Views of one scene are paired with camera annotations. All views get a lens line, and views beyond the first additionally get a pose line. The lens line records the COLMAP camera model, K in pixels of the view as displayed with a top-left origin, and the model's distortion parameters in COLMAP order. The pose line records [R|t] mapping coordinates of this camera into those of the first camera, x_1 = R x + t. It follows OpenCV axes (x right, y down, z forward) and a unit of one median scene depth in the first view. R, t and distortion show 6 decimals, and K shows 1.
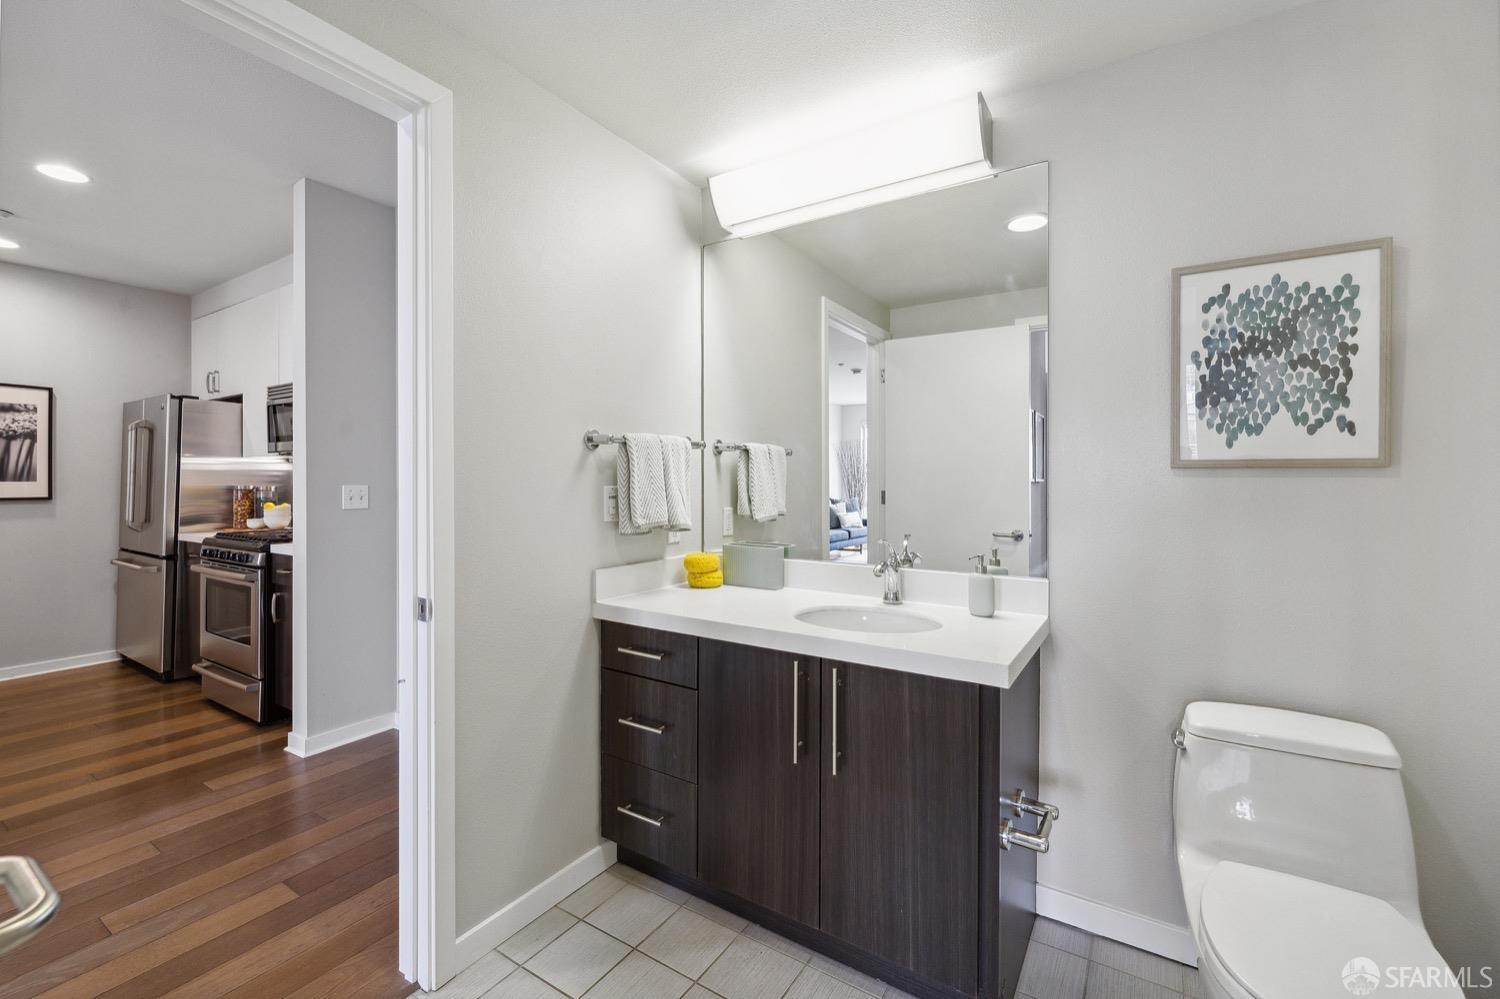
lens RADIAL K [[640.9, 0, 727.7], [0, 640.9, 477.9], [0, 0, 1]] dist [0.001665, -0.000173]
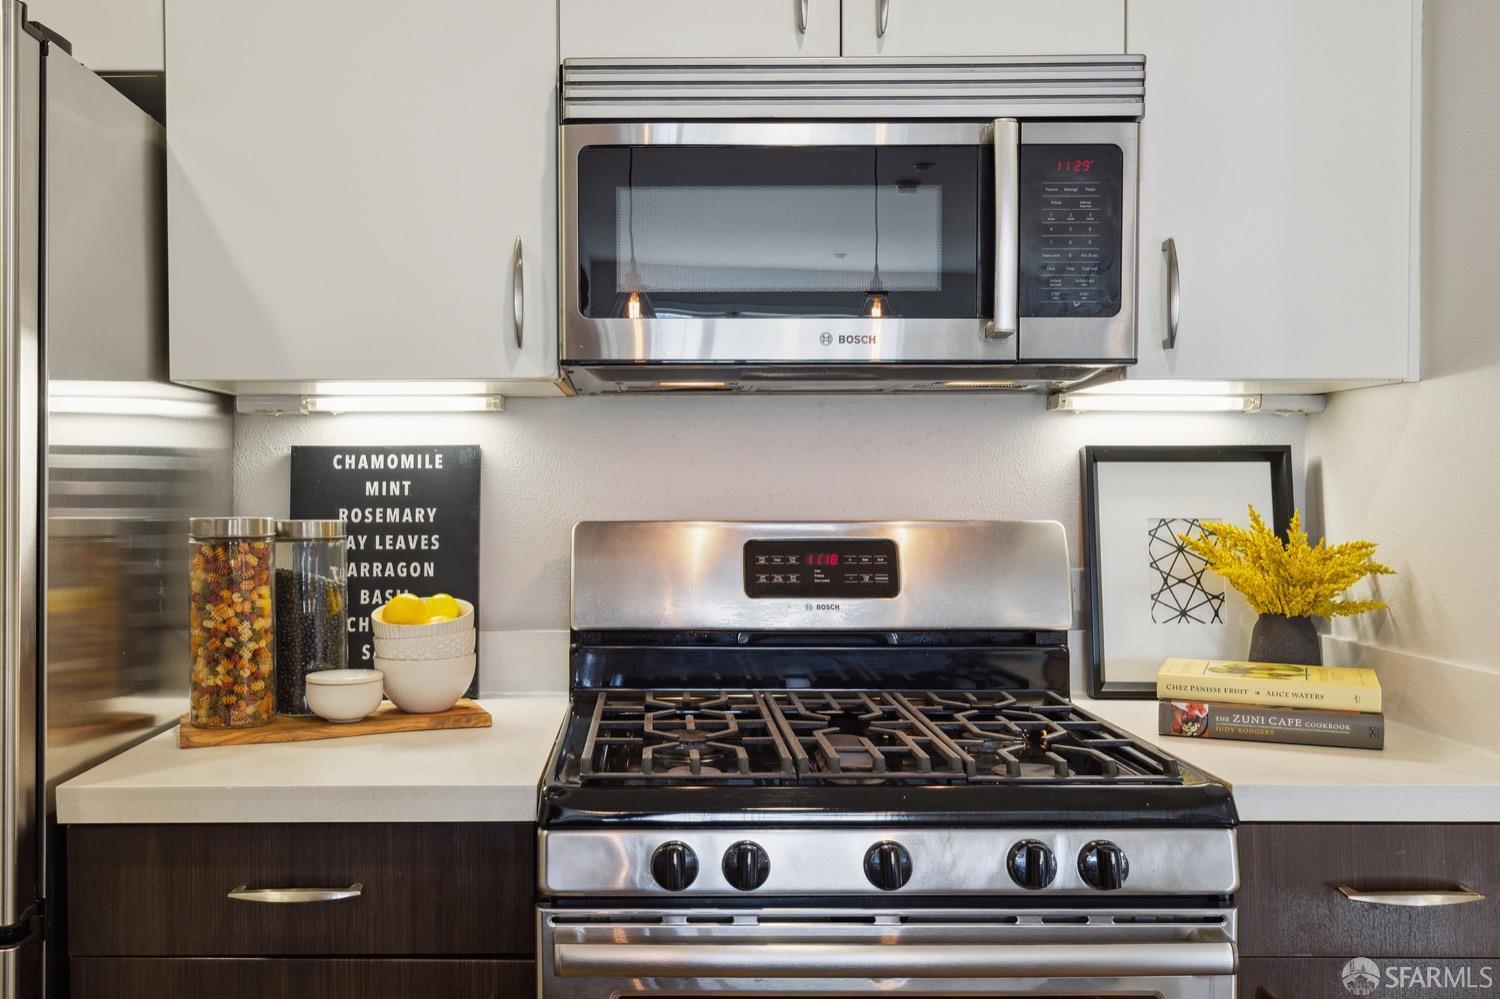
lens RADIAL K [[1291.8, 0, 749.0], [0, 1291.8, 515.7], [0, 0, 1]] dist [-0.010144, 0.006543]
pose [[0.839311, -0.013989, 0.543472, -0.864048], [-0.000786, 0.999637, 0.026945, -0.000007], [-0.543652, -0.023042, 0.838995, 0.572706]]
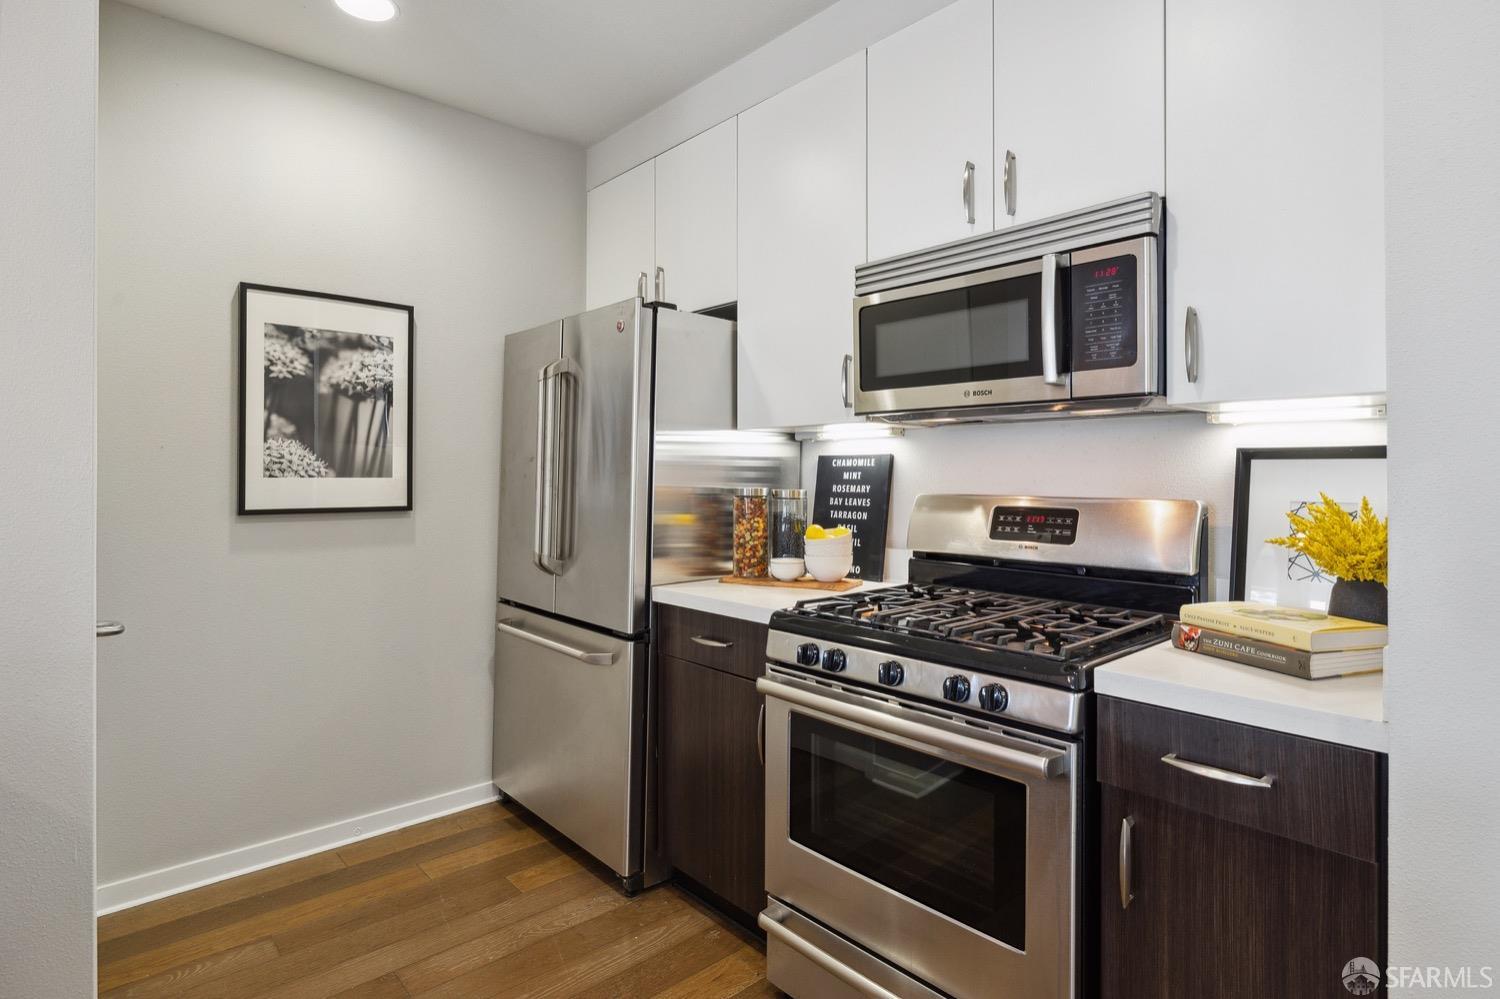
lens RADIAL K [[802.9, 0, 736.4], [0, 802.9, 467.7], [0, 0, 1]] dist [0.000725, -0.000045]
pose [[0.963634, 0.001112, -0.267222, -0.619215], [-0.001980, 0.999994, -0.002978, -0.001198], [0.267216, 0.003399, 0.963631, 0.424874]]
